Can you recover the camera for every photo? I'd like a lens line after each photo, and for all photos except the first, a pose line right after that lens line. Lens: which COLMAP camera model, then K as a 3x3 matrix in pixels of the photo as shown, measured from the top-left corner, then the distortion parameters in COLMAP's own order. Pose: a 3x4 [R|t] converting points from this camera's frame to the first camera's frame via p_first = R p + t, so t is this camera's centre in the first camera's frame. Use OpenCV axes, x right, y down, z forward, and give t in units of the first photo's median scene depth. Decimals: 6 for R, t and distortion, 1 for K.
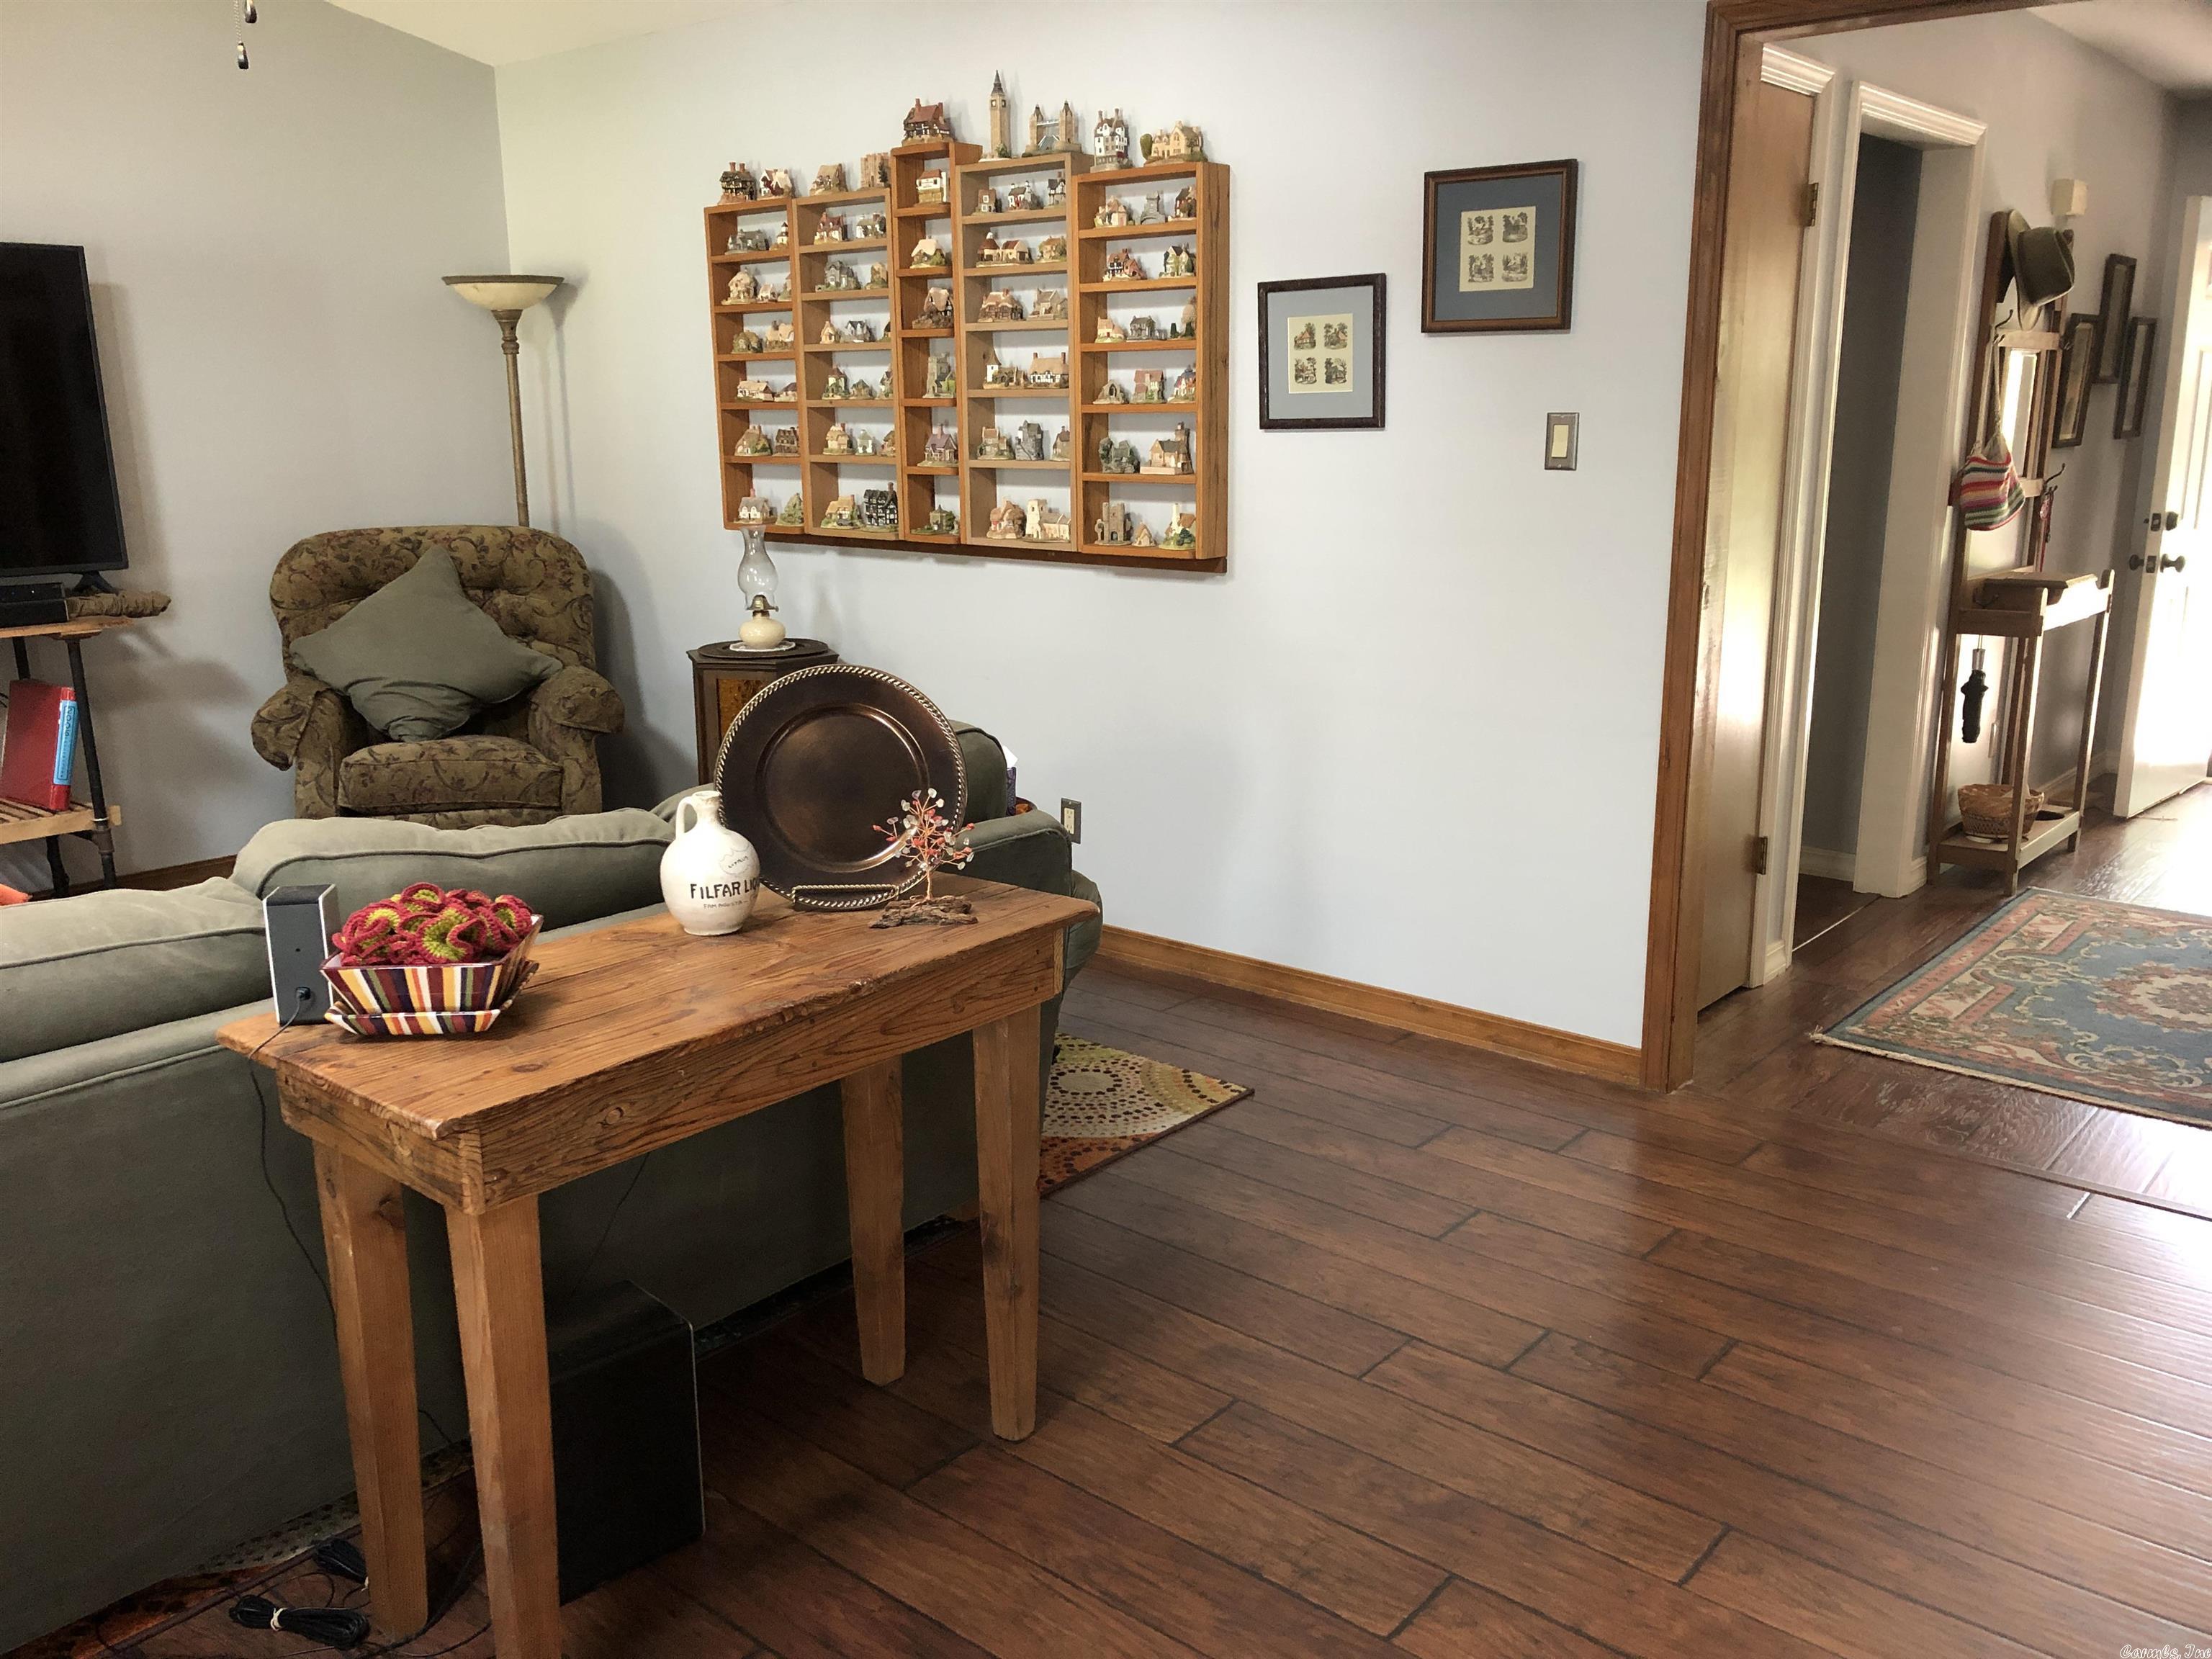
lens RADIAL K [[1824.1, 0, 1110.5], [0, 1824.1, 828.7], [0, 0, 1]] dist [0.022443, -0.002314]
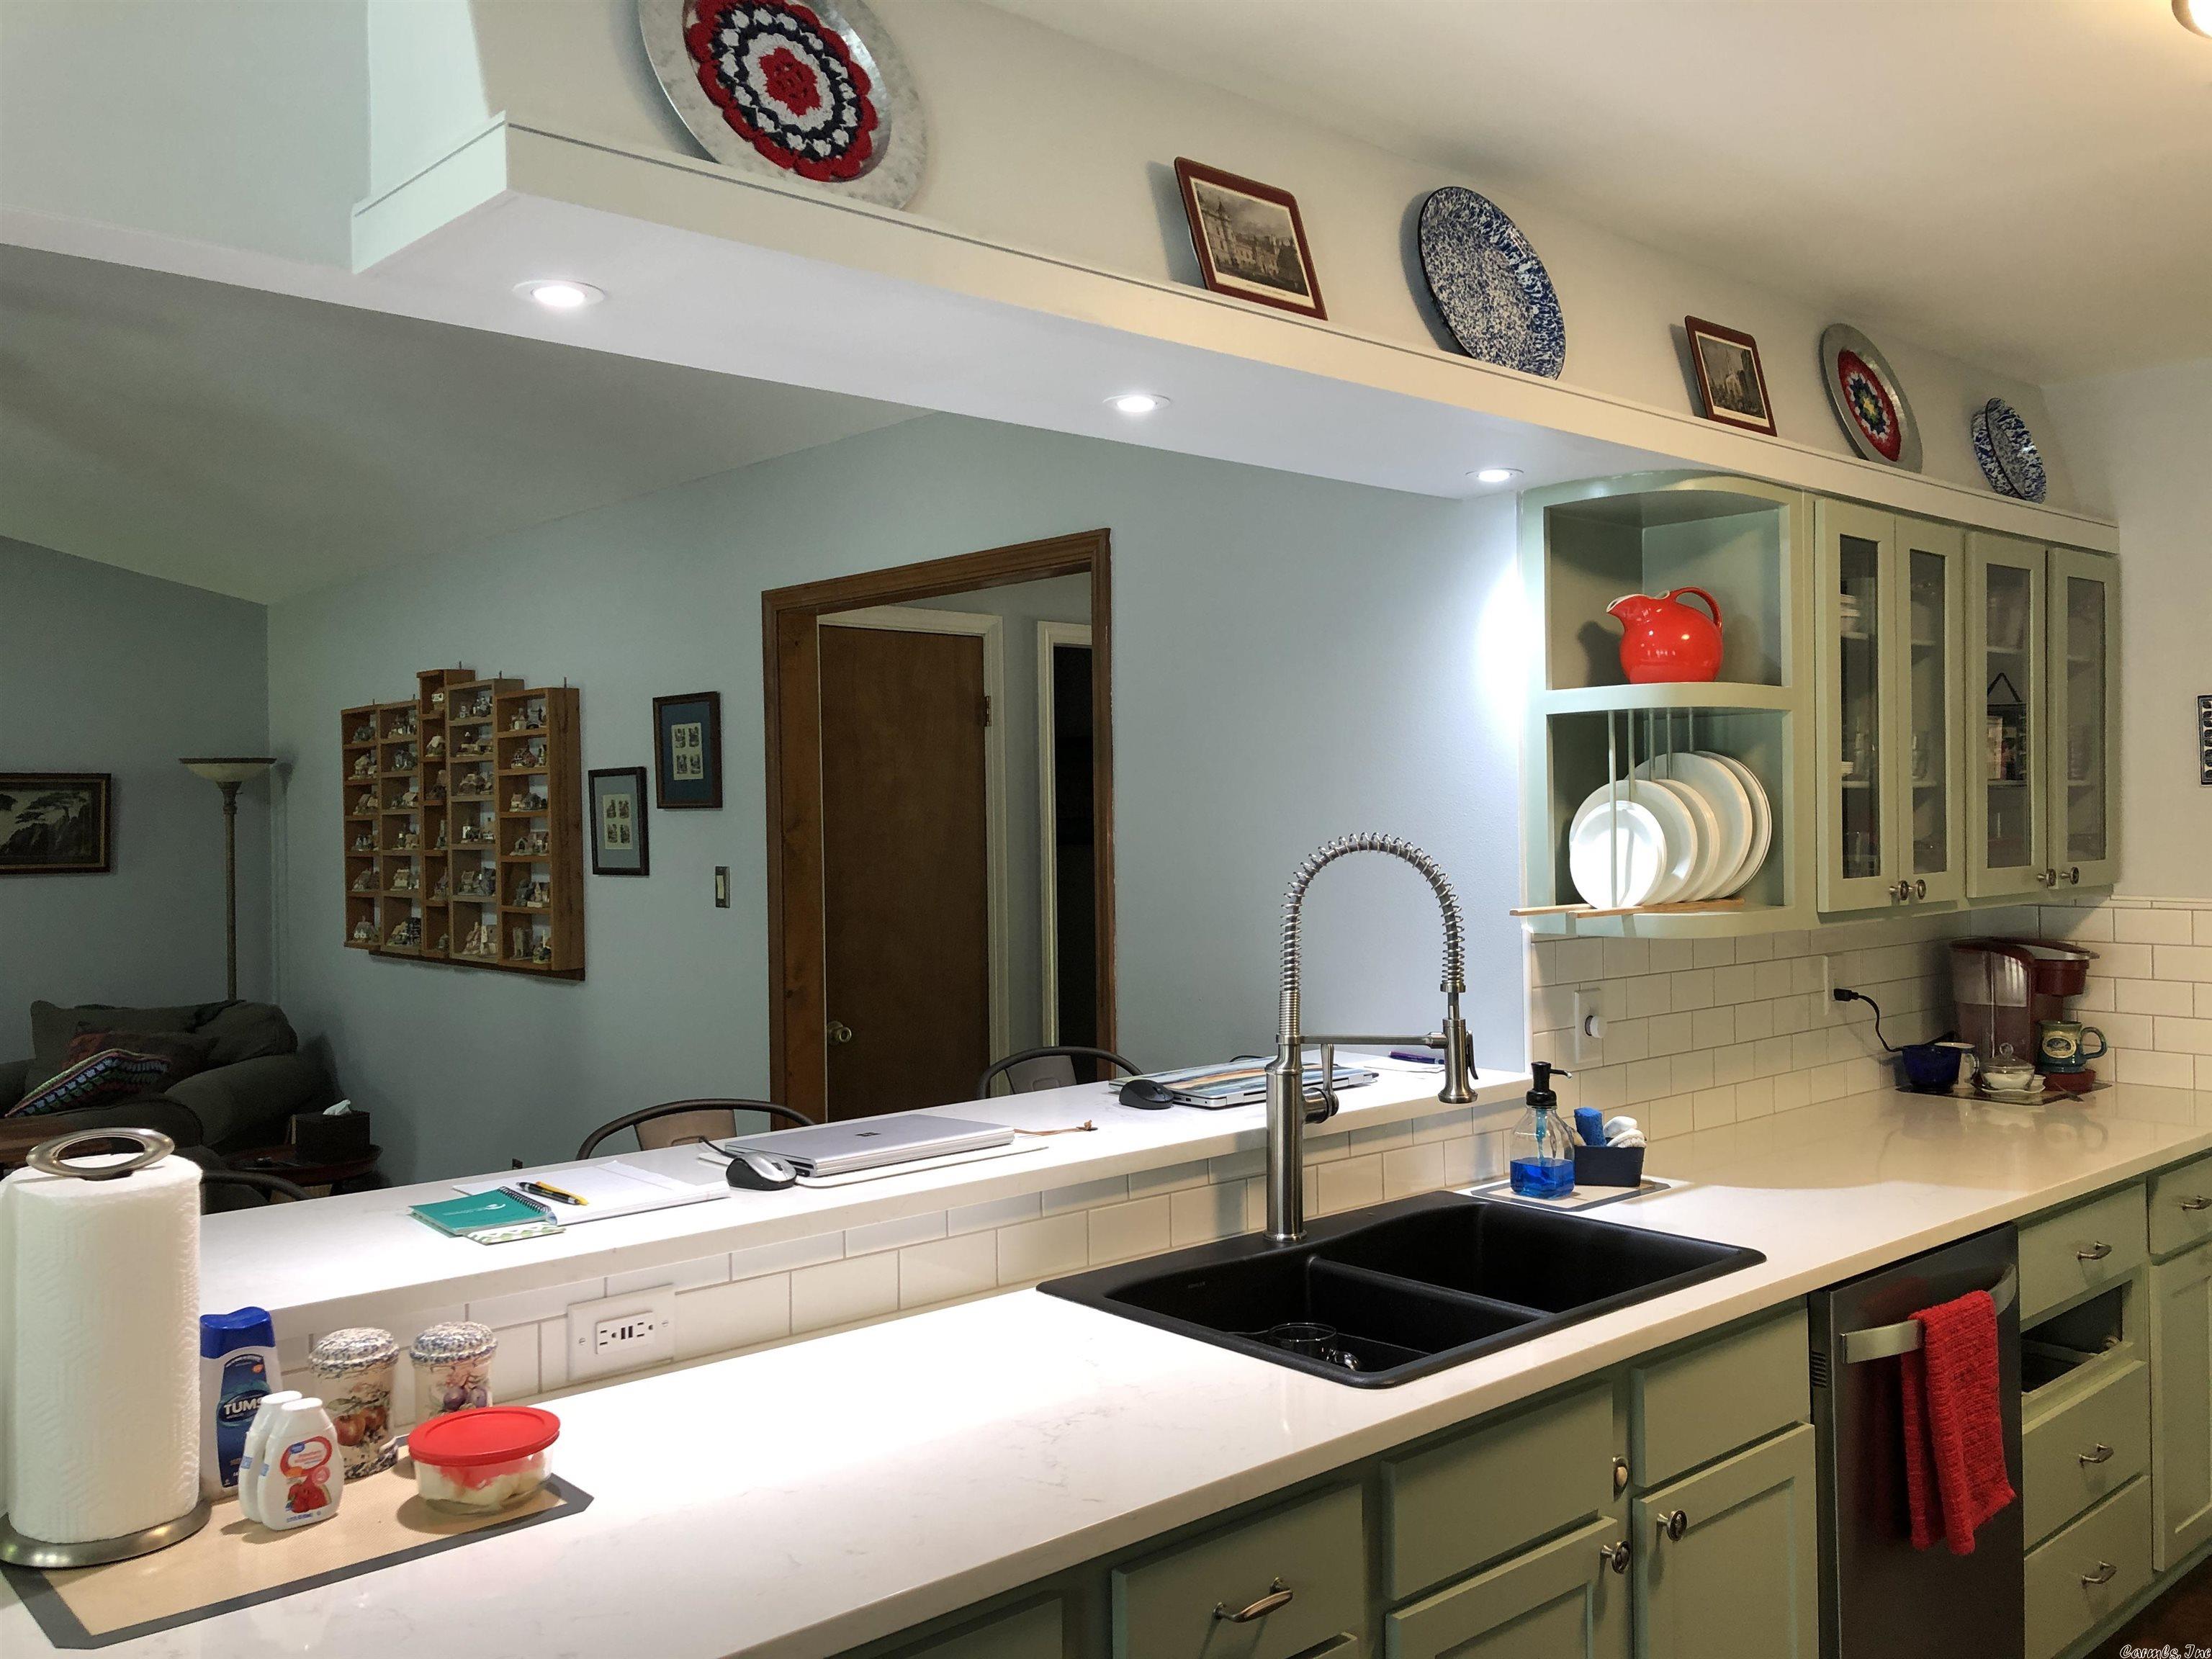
lens RADIAL K [[1824.1, 0, 1116.5], [0, 1824.1, 820.8], [0, 0, 1]] dist [0.022443, -0.002314]
pose [[0.991072, -0.007714, -0.133101, 0.669341], [-0.021913, 0.975325, -0.219686, 0.029344], [0.131511, 0.220641, 0.966448, -0.263640]]
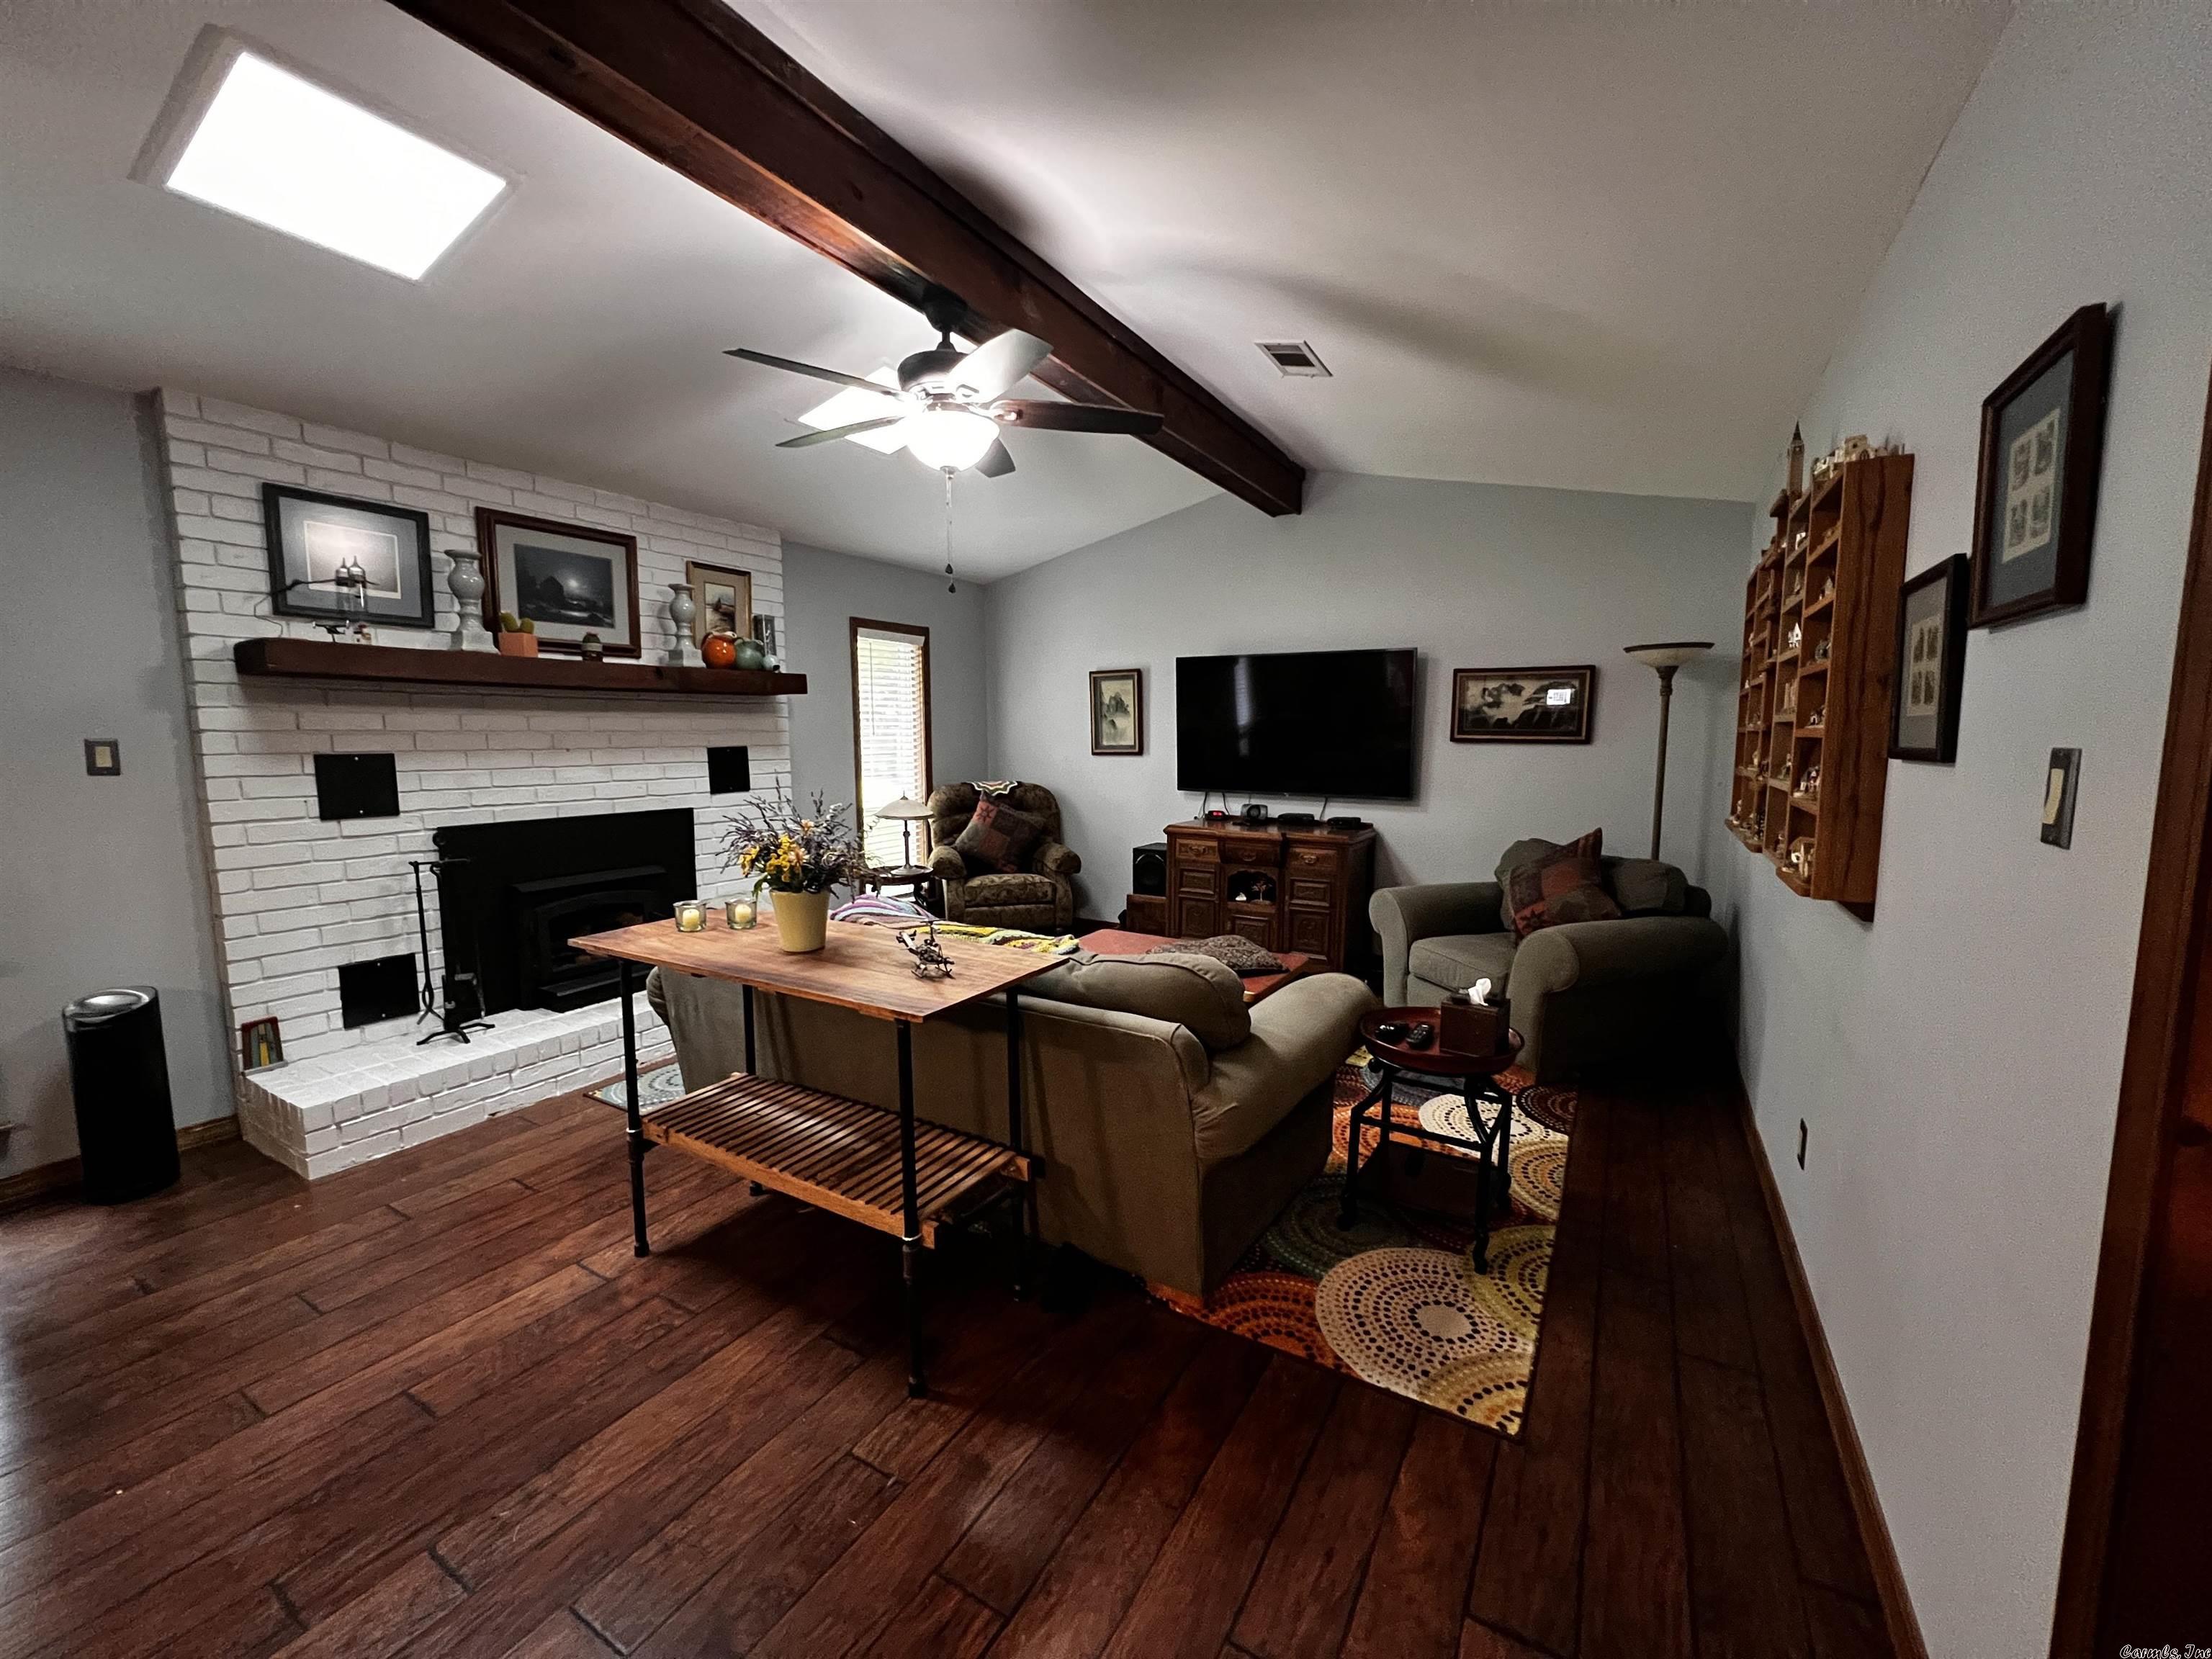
lens RADIAL K [[890.3, 0, 1103.8], [0, 890.3, 830.4], [0, 0, 1]] dist [0.009136, -0.000854]
pose [[0.168131, 0.114587, -0.979082, 0.439518], [-0.221117, 0.972295, 0.075822, -0.146839], [0.960645, 0.203743, 0.188810, 0.618834]]
